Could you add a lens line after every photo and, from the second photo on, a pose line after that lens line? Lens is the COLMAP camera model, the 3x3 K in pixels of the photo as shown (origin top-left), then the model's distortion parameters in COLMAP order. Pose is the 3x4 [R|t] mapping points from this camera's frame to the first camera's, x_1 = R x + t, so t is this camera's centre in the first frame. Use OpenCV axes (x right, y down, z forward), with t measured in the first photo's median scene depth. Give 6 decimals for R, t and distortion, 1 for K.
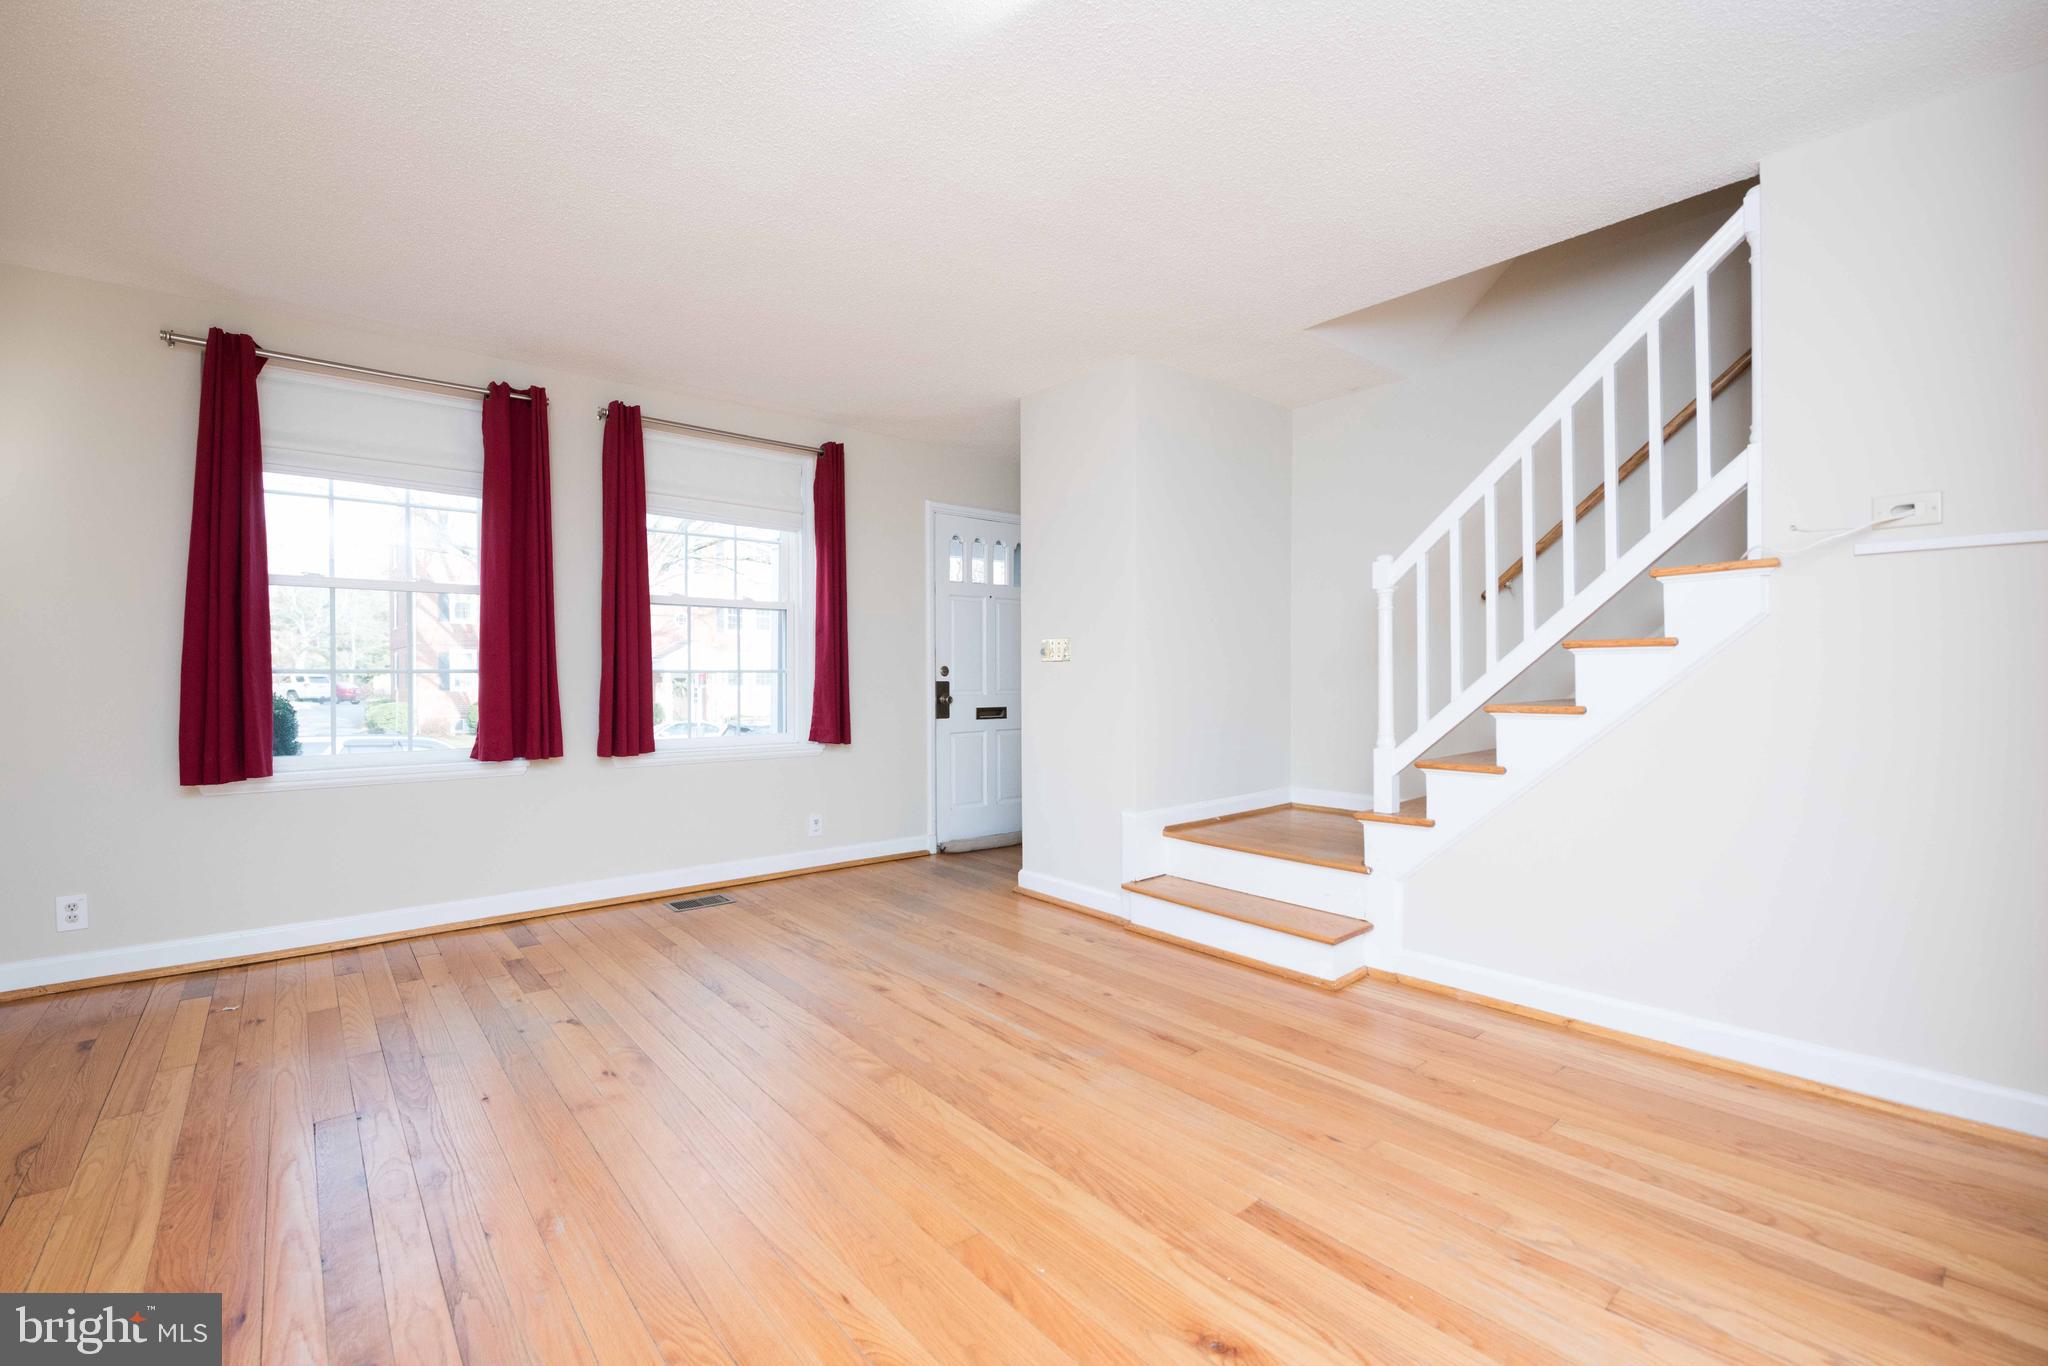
lens RADIAL K [[902.4, 0, 1024.0], [0, 902.4, 683.0], [0, 0, 1]] dist [-0.013326, 0.000234]
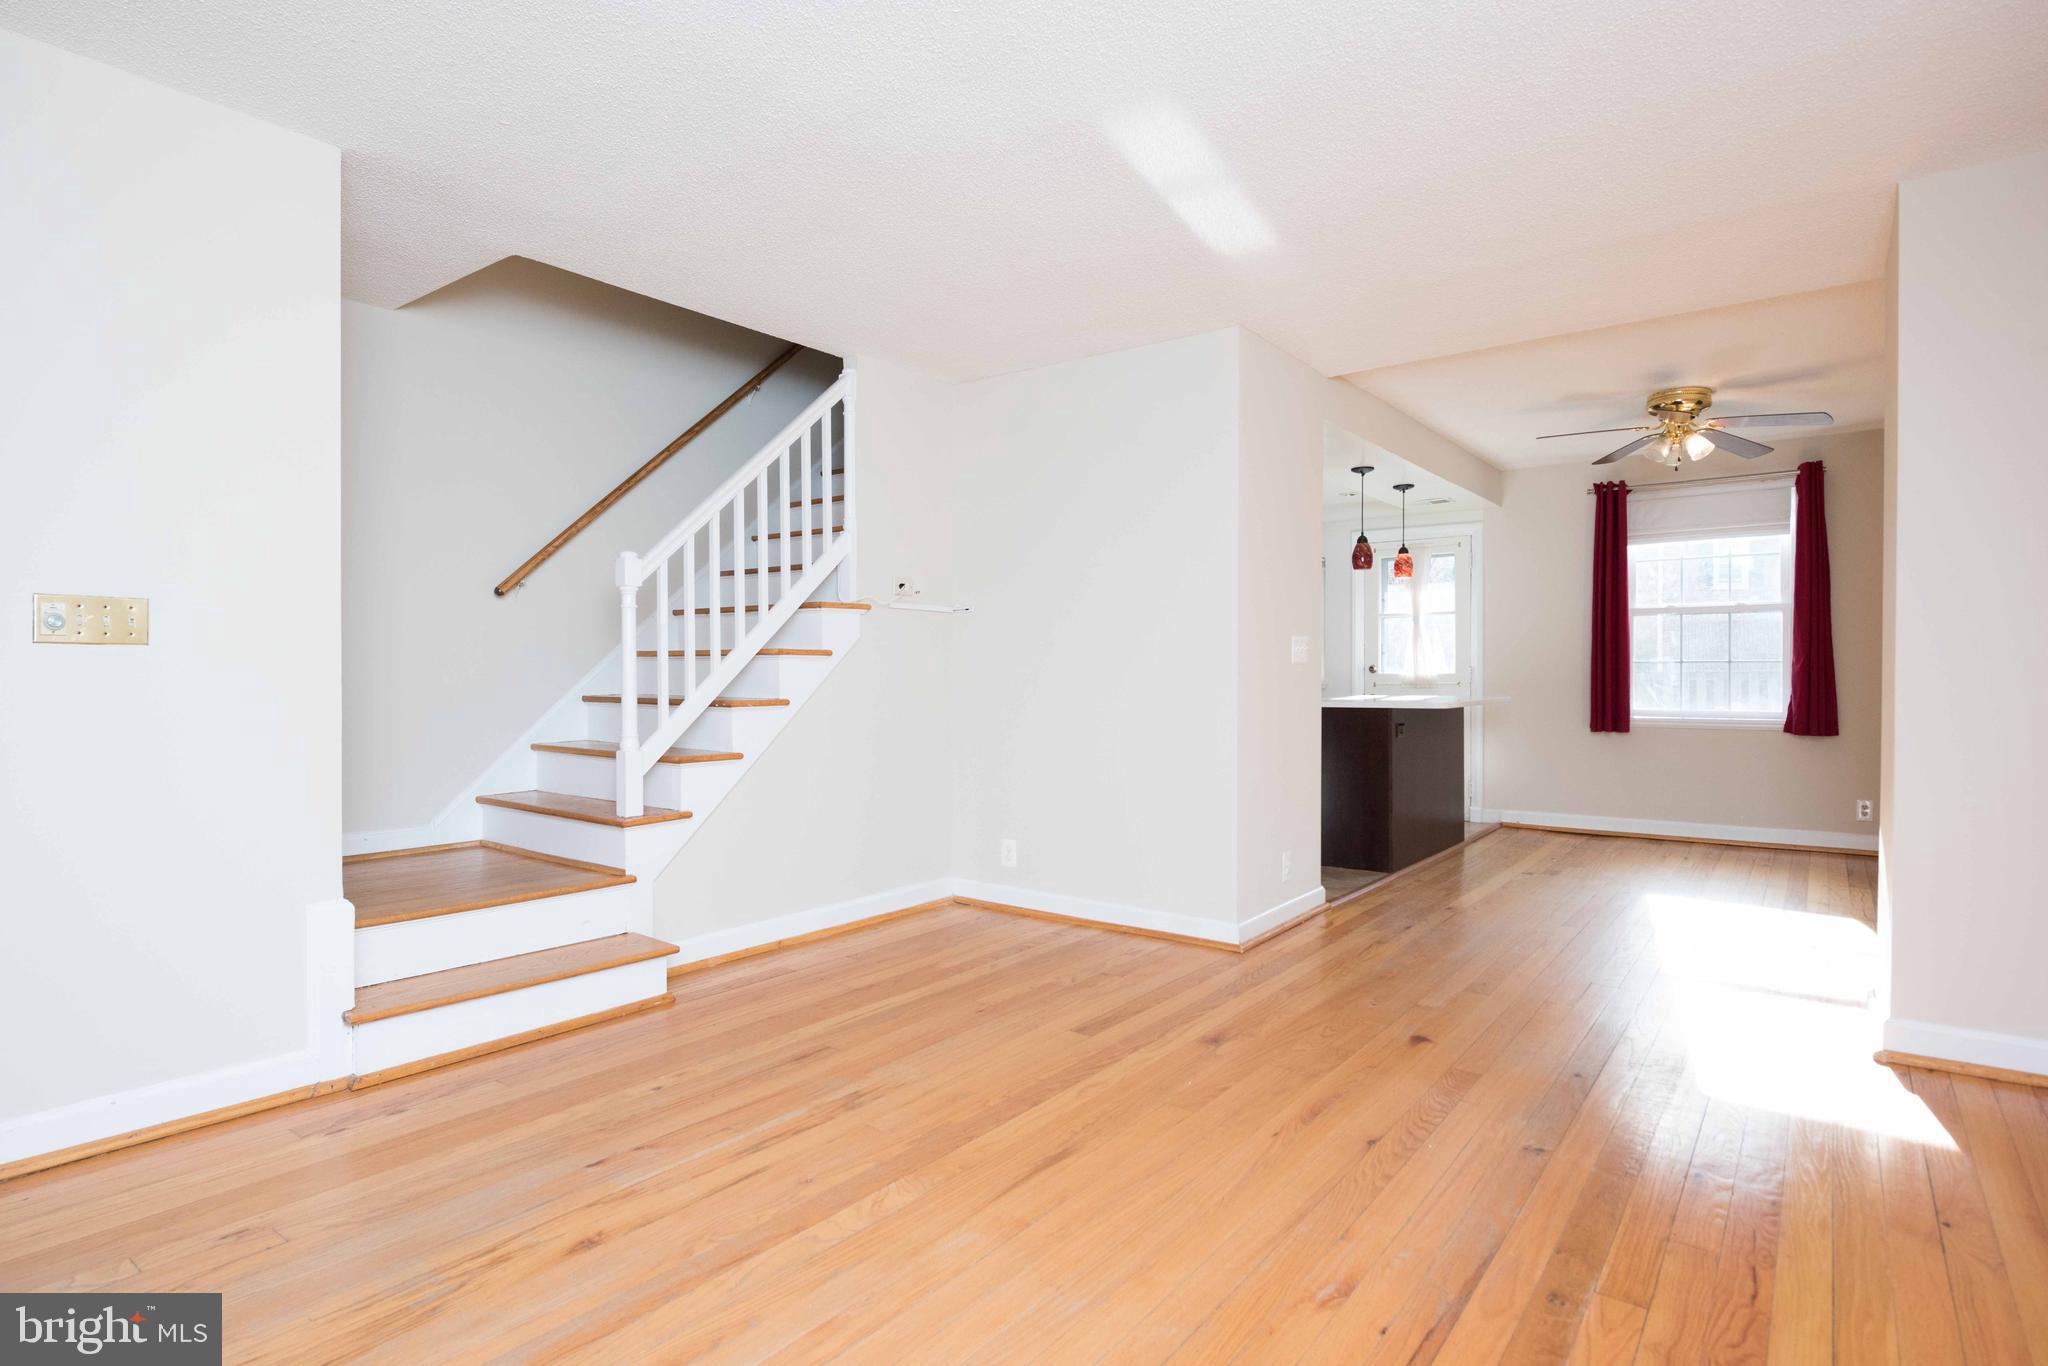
lens RADIAL K [[1066.4, 0, 1024.0], [0, 1066.4, 683.0], [0, 0, 1]] dist [-0.000425, -0.000275]
pose [[-0.235776, -0.004617, 0.971797, -0.976921], [0.008815, 0.999937, 0.006889, -0.007091], [-0.971767, 0.010191, -0.235720, 1.015591]]
